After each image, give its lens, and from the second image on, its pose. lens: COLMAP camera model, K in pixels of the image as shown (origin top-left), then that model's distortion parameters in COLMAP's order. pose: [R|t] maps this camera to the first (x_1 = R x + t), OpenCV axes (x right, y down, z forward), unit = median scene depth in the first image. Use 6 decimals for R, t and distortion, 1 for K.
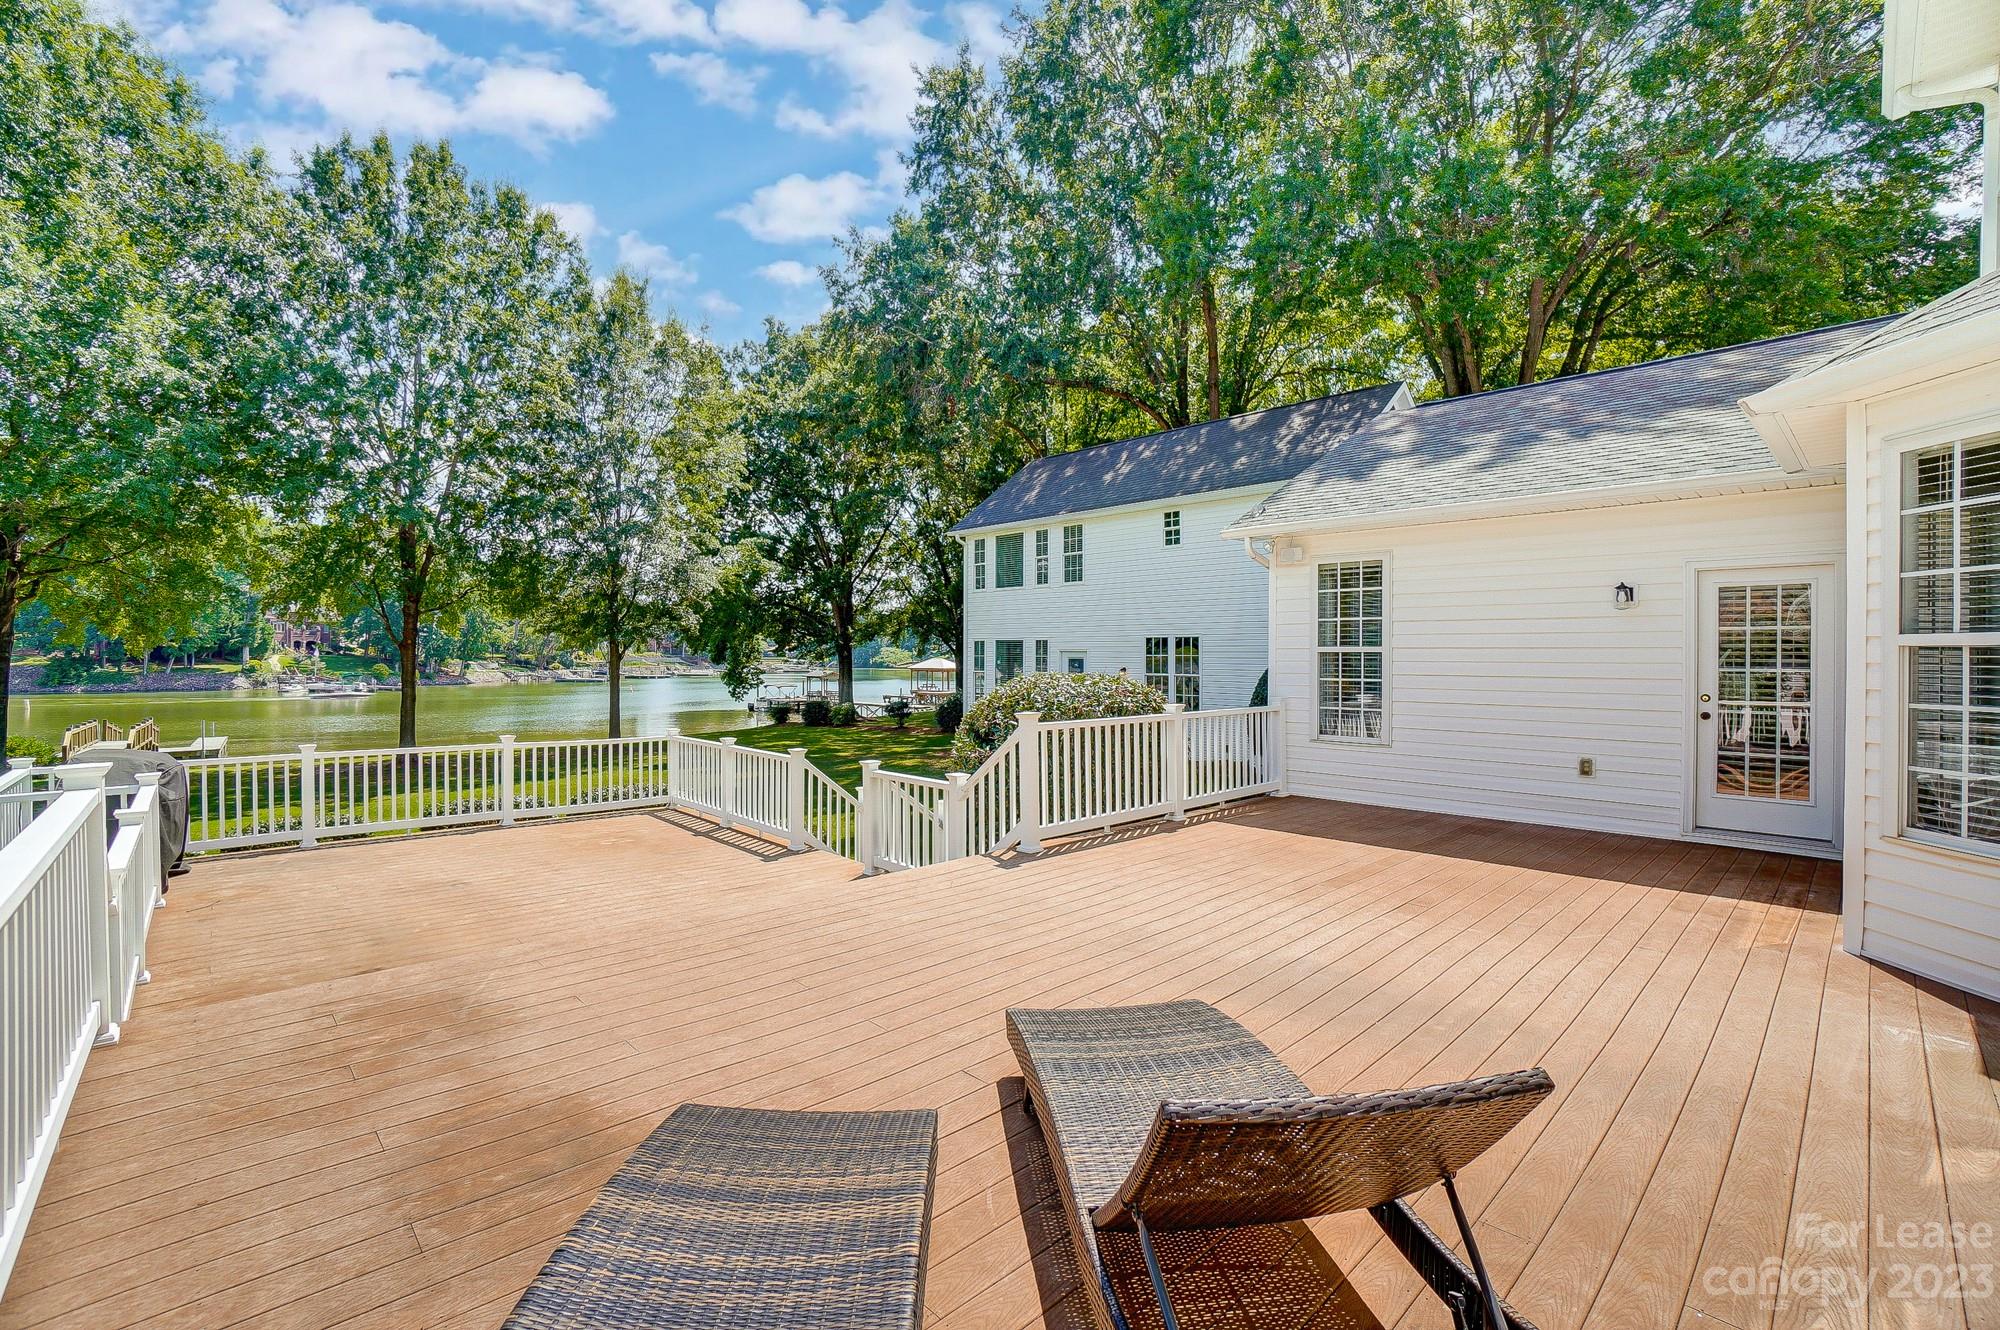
lens RADIAL K [[877.1, 0, 983.8], [0, 877.1, 659.5], [0, 0, 1]] dist [-0.063766, 0.023905]
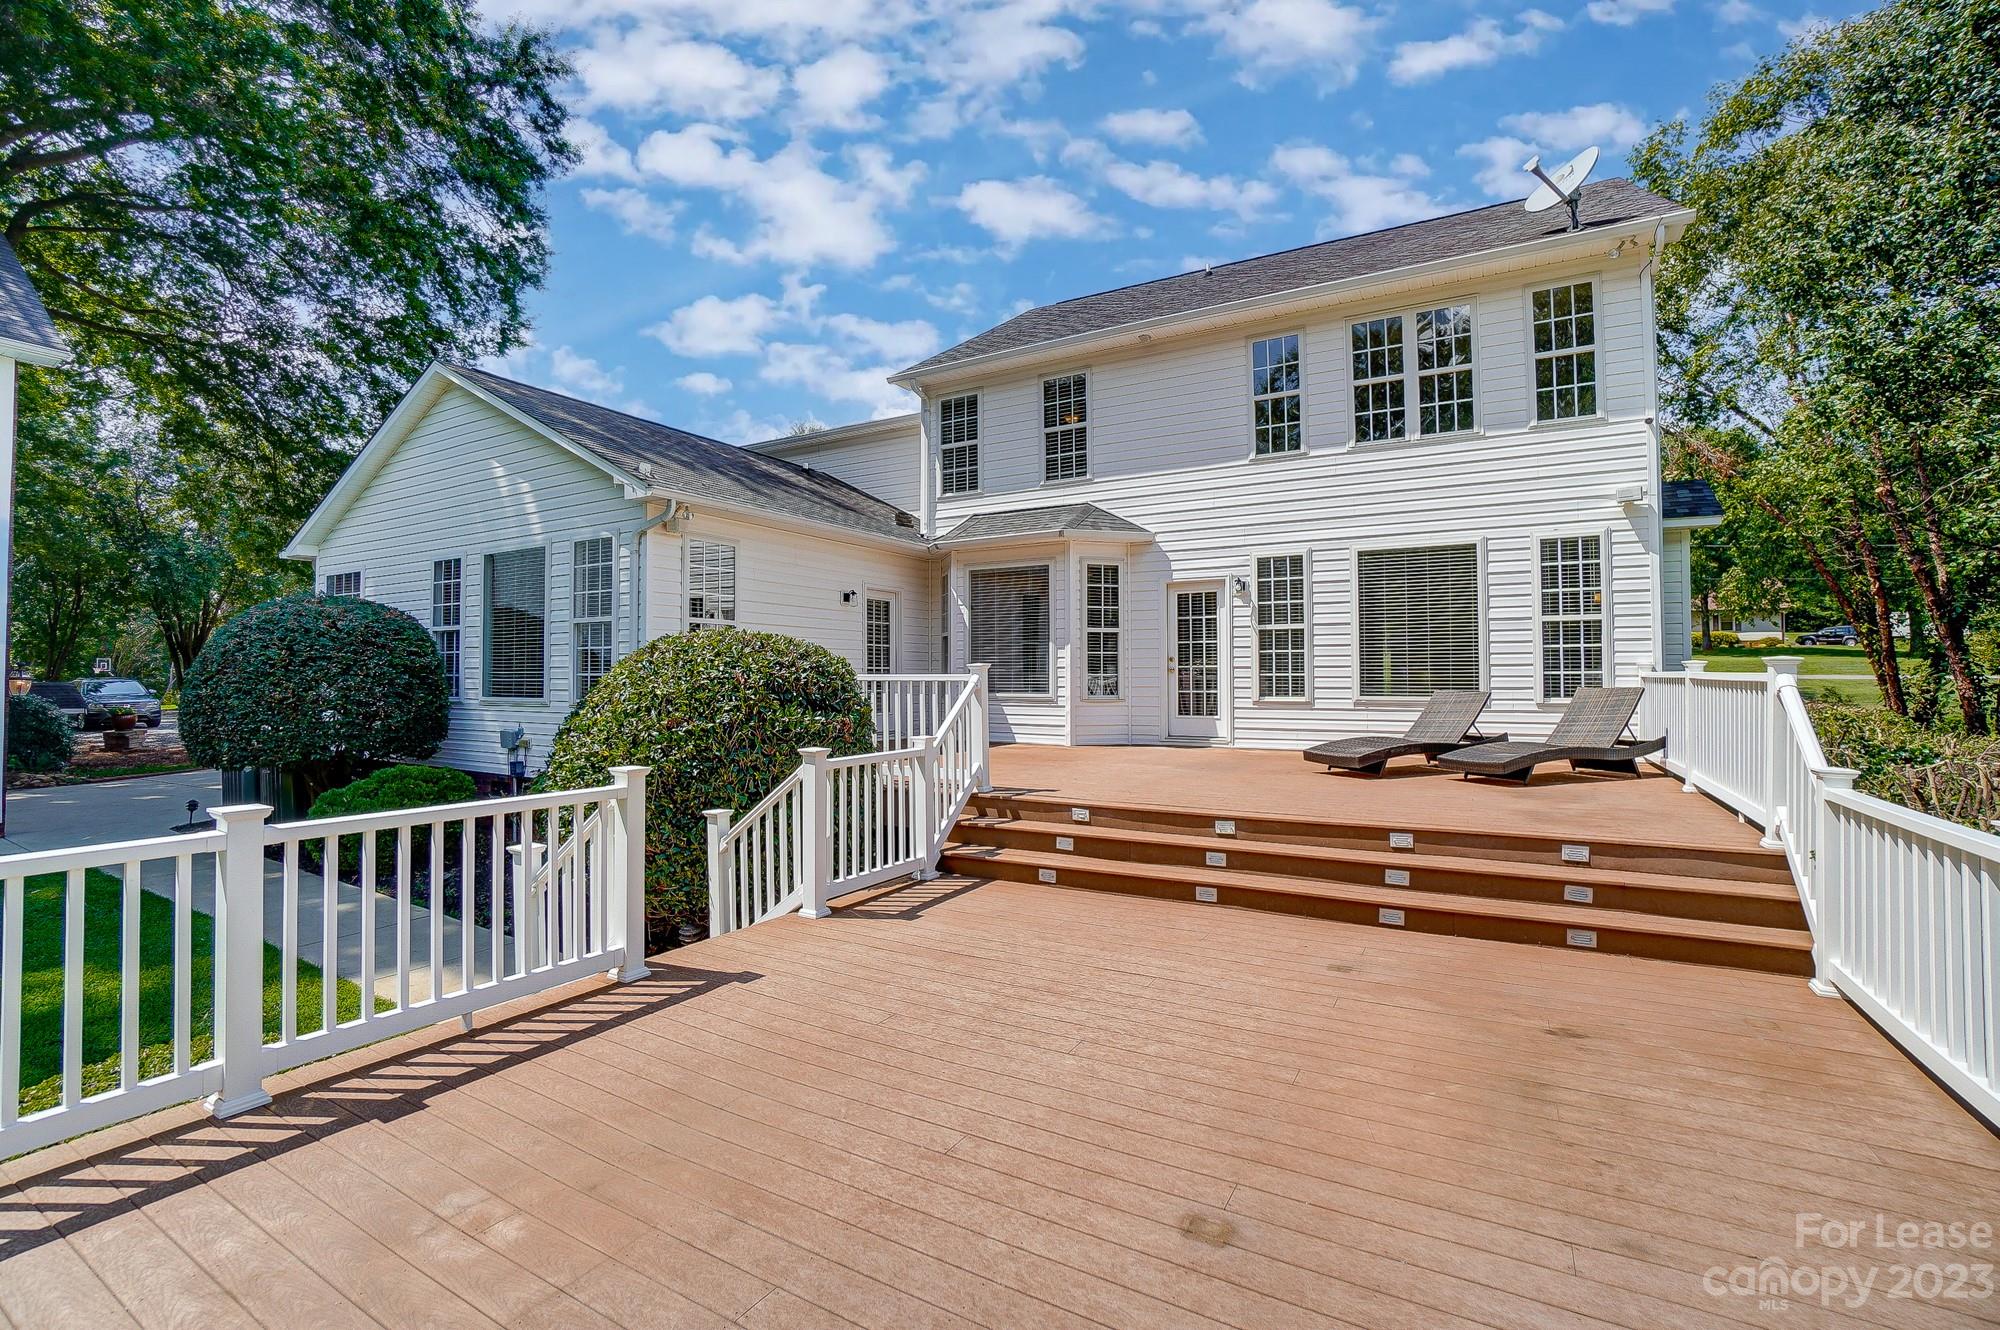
lens RADIAL K [[877.1, 0, 983.8], [0, 877.1, 659.5], [0, 0, 1]] dist [-0.063766, 0.023905]
pose [[-0.278500, 0.010437, 0.960379, -0.179946], [-0.000967, 0.999937, -0.011148, 0.012391], [-0.960436, -0.004033, -0.278473, 0.236227]]
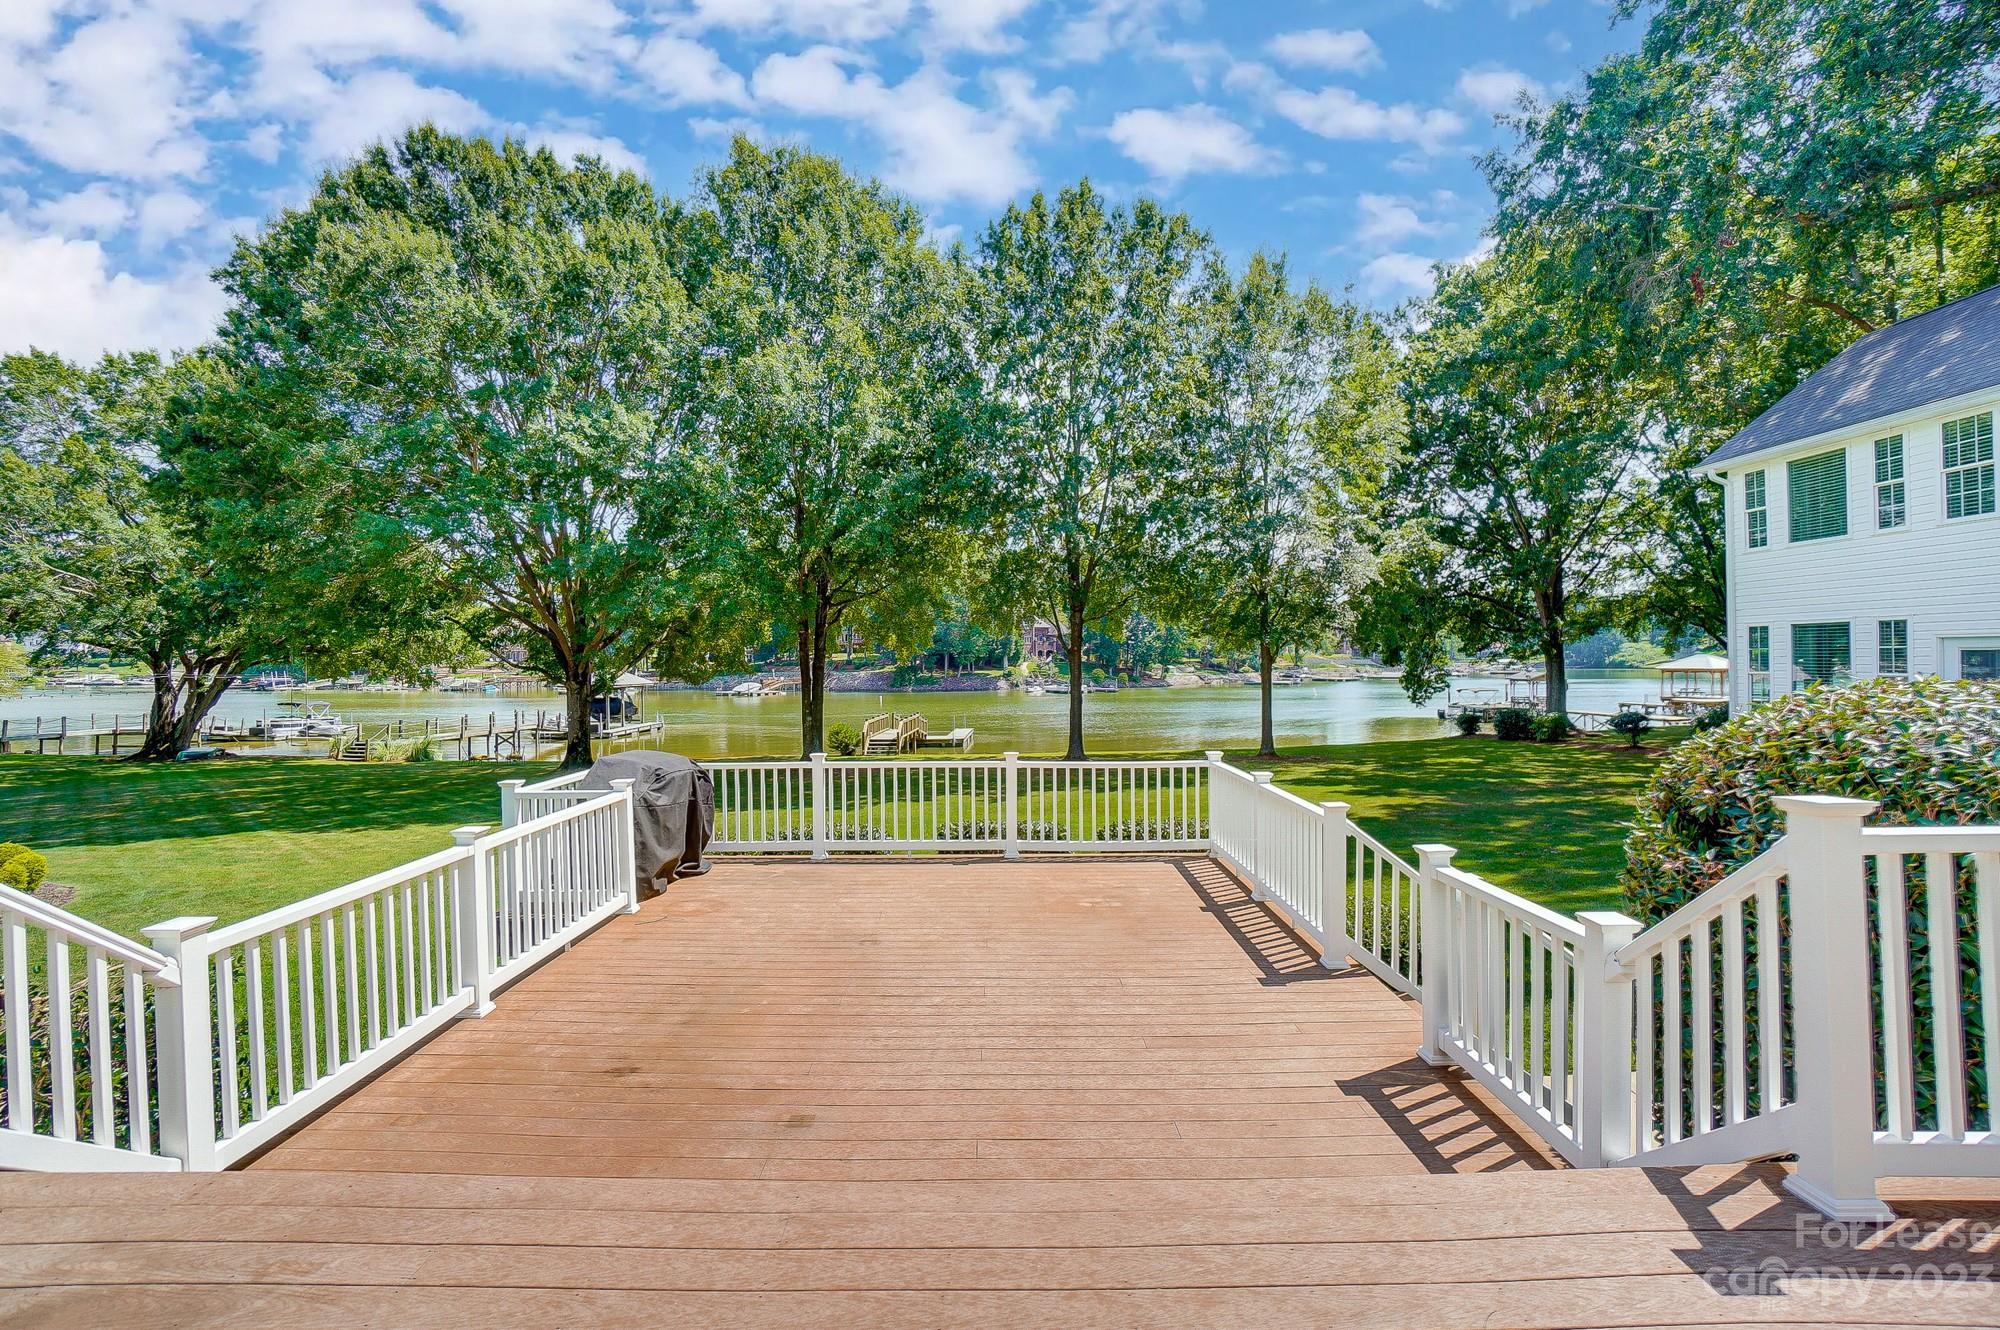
lens RADIAL K [[877.1, 0, 983.8], [0, 877.1, 659.5], [0, 0, 1]] dist [-0.063766, 0.023905]
pose [[0.724464, -0.015089, -0.689147, 0.007388], [0.013045, 0.999881, -0.008179, 0.000891], [0.689189, -0.003064, 0.724575, 0.097331]]
